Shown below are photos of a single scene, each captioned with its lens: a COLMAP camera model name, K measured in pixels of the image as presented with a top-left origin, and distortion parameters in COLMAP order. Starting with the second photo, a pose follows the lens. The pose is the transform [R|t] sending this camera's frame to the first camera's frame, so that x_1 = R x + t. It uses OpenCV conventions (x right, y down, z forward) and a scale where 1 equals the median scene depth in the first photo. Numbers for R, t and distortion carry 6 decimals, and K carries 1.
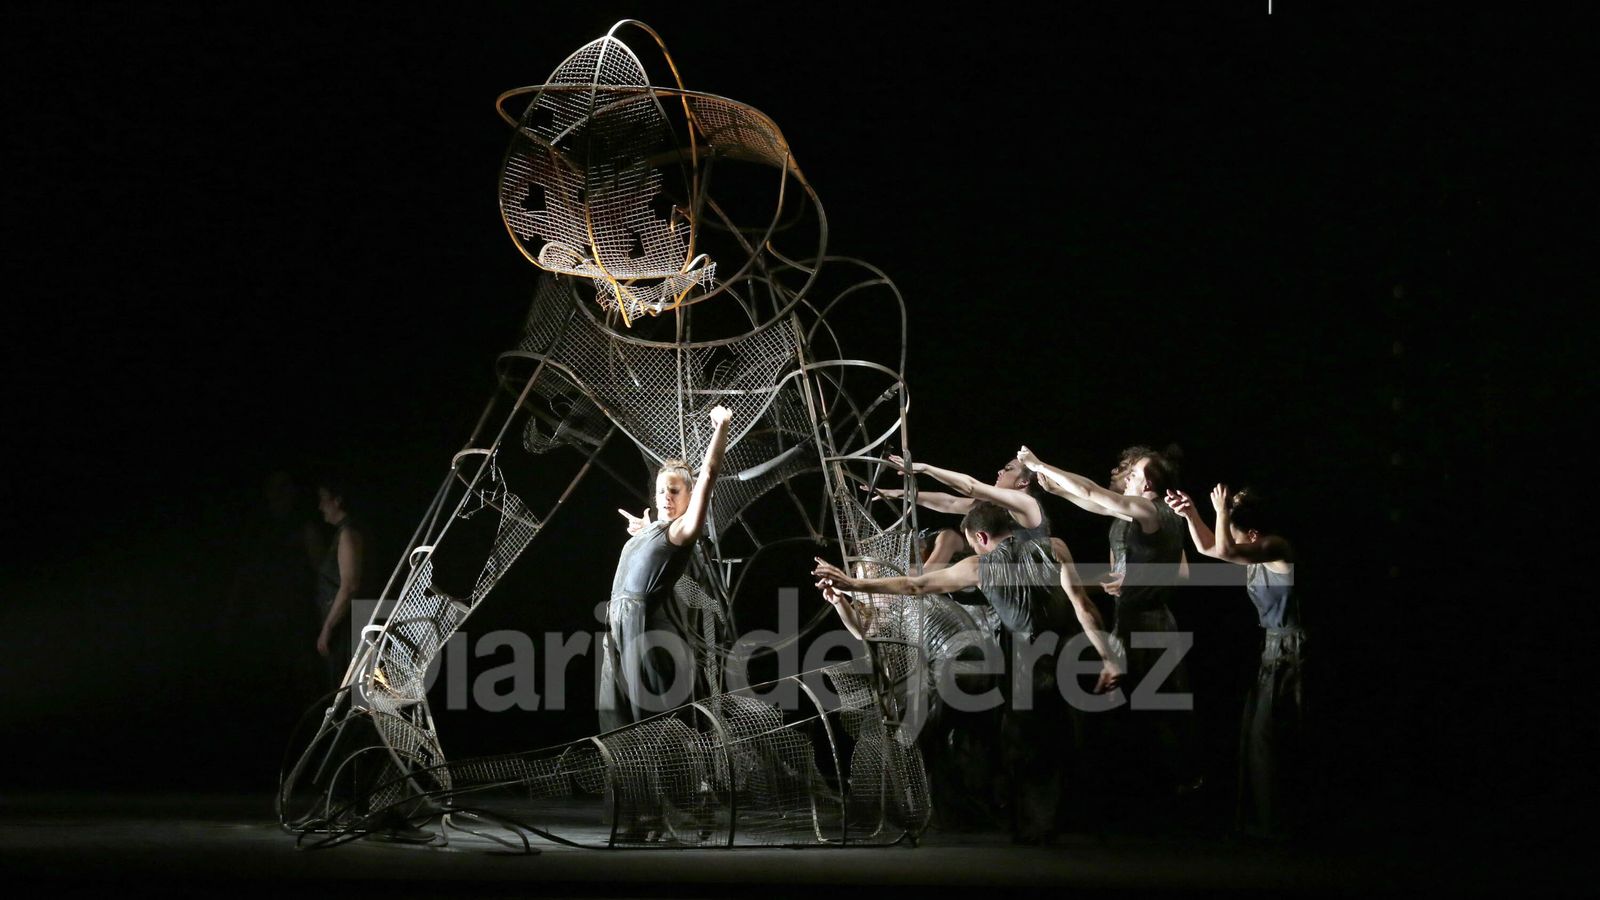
lens RADIAL K [[8281.8, 0, 800.0], [0, 8281.8, 450.0], [0, 0, 1]] dist [0.535119, 22.991828]
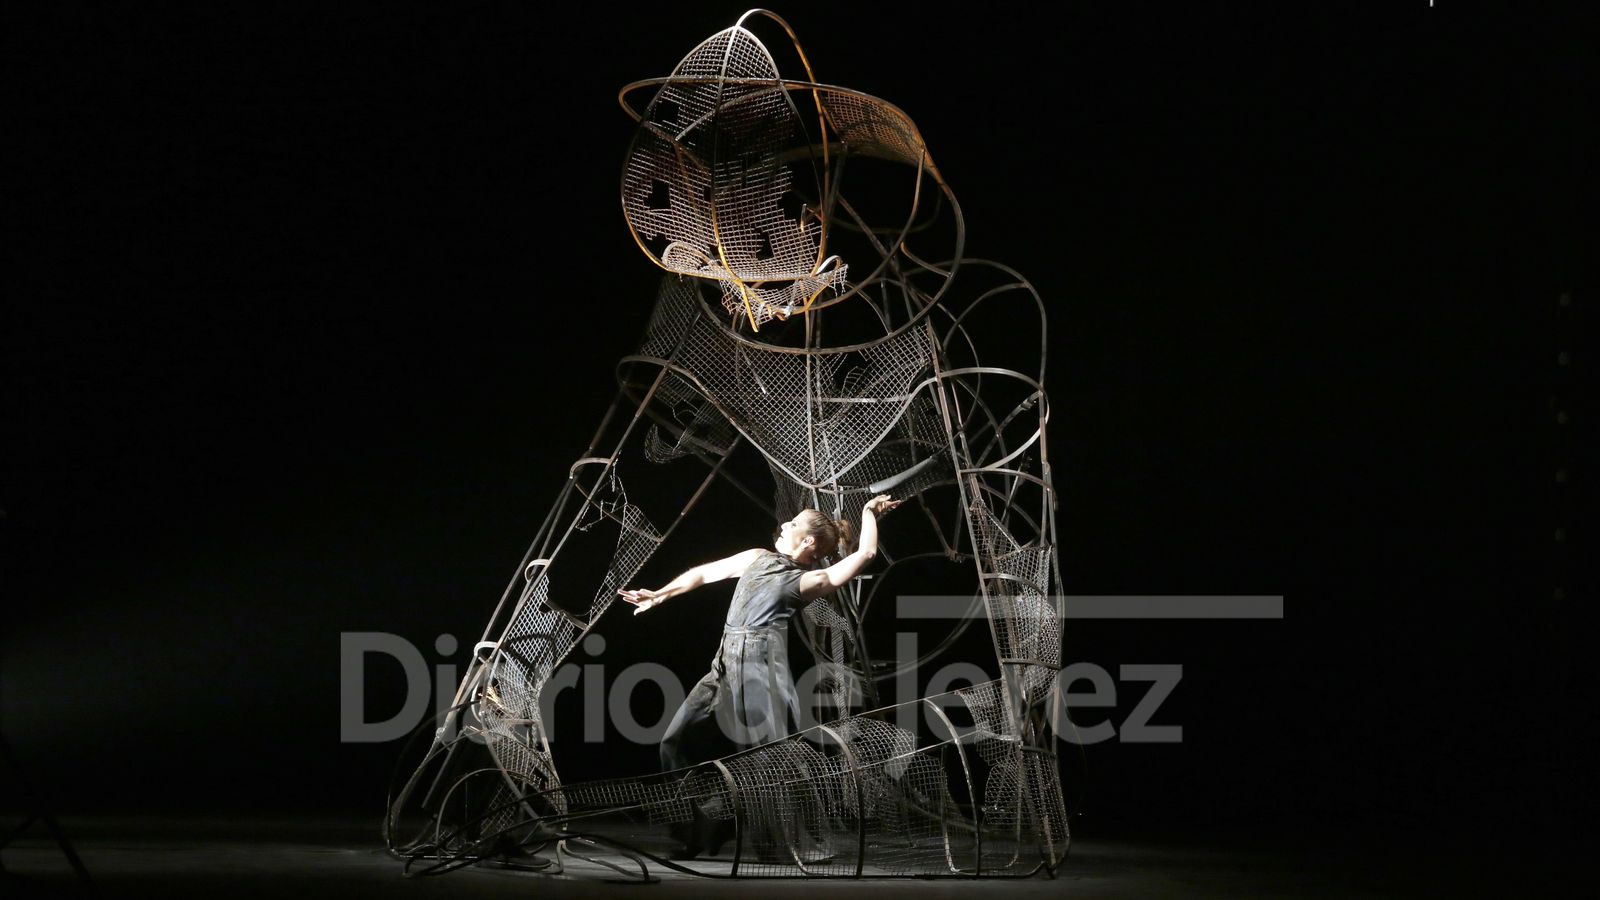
lens RADIAL K [[8281.8, 0, 800.0], [0, 8281.8, 450.0], [0, 0, 1]] dist [0.535119, 22.991828]
pose [[0.999842, 0.007149, -0.016290, 0.000070], [-0.007176, 0.999973, -0.001629, 0.000338], [0.016278, 0.001746, 0.999866, 0.045540]]
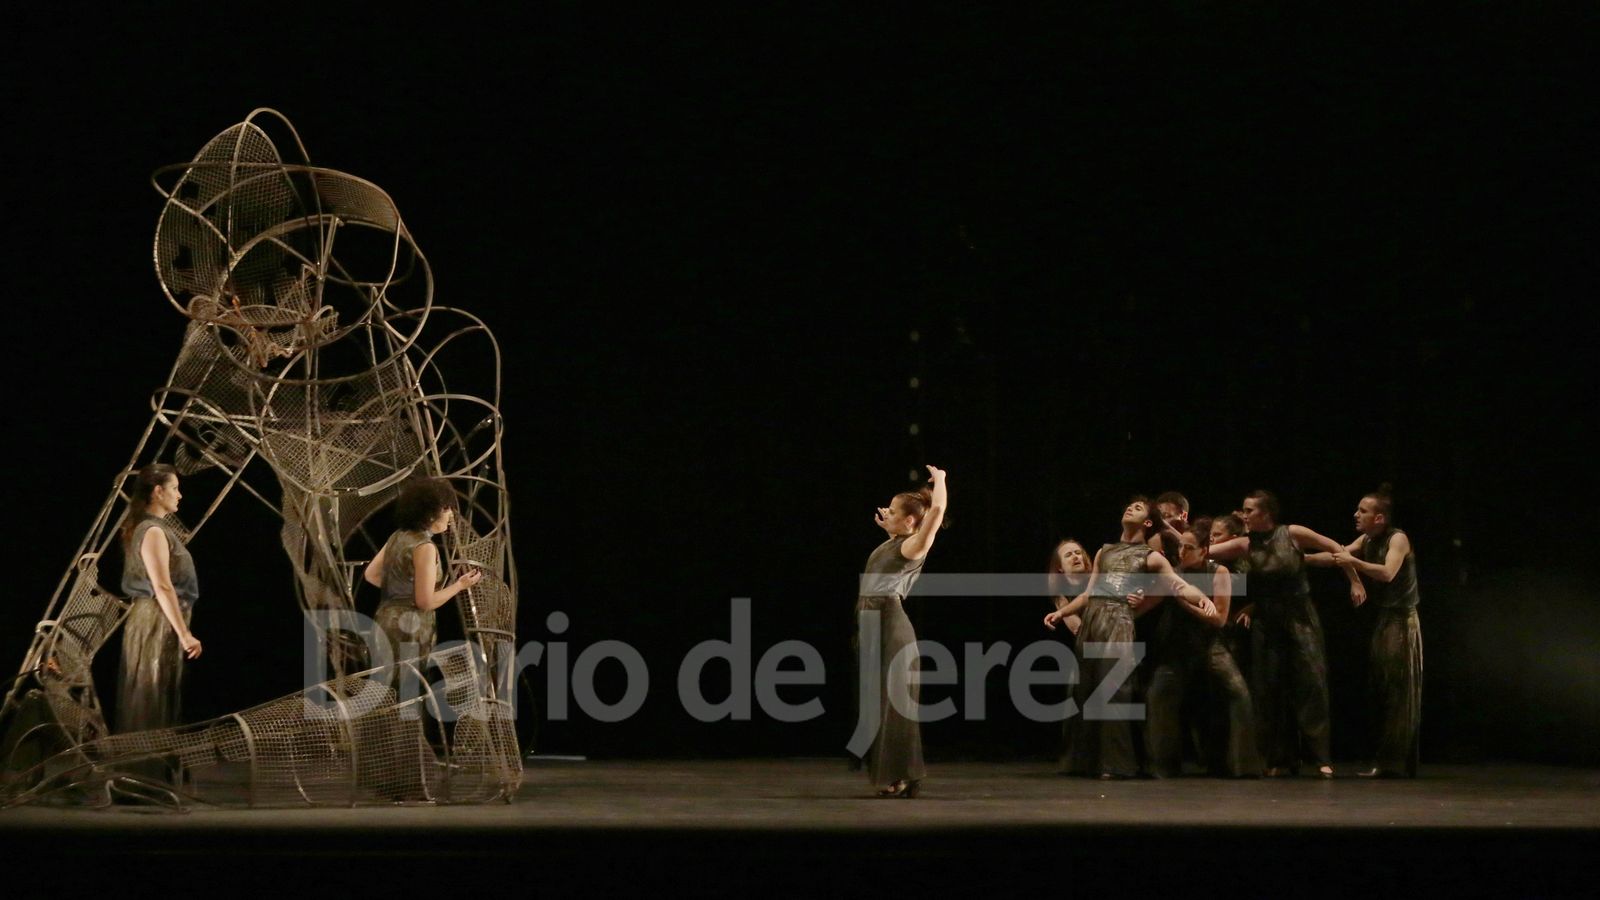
lens RADIAL K [[8281.8, 0, 800.0], [0, 8281.8, 450.0], [0, 0, 1]] dist [0.535119, 22.991828]
pose [[0.998690, -0.004772, 0.050938, -0.004820], [0.004612, 0.999984, 0.003259, -0.006468], [-0.050953, -0.003020, 0.998697, -0.187096]]
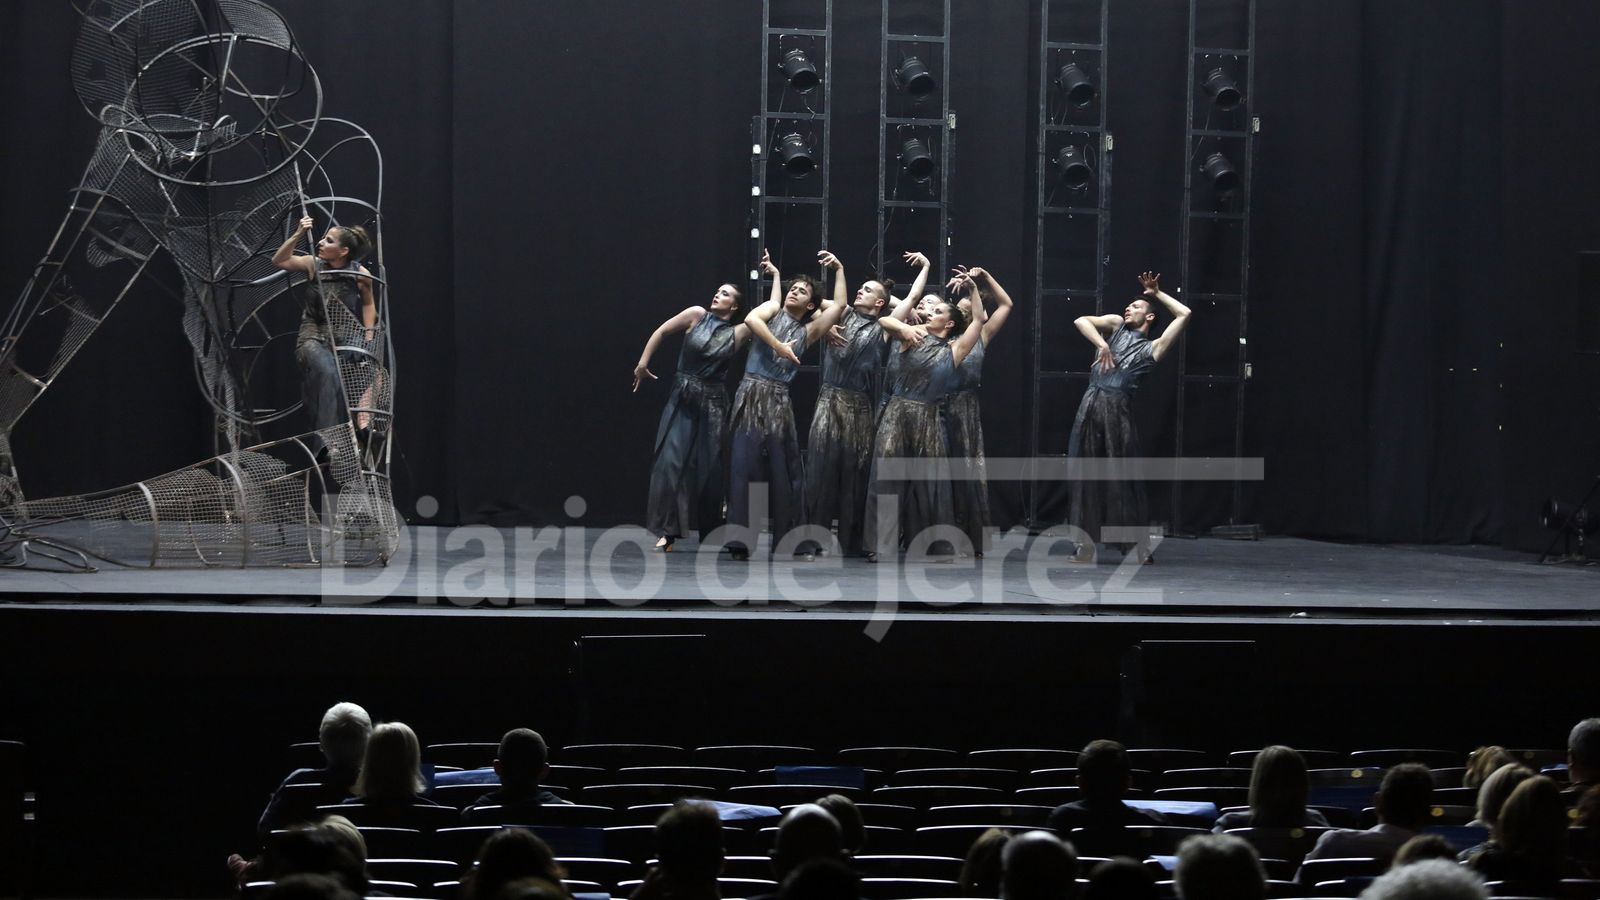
lens RADIAL K [[8281.8, 0, 800.0], [0, 8281.8, 450.0], [0, 0, 1]] dist [0.535119, 22.991828]
pose [[0.997809, 0.005641, 0.065913, -0.007582], [-0.007308, 0.999659, 0.025078, -0.004238], [-0.065749, -0.025505, 0.997510, -0.318508]]
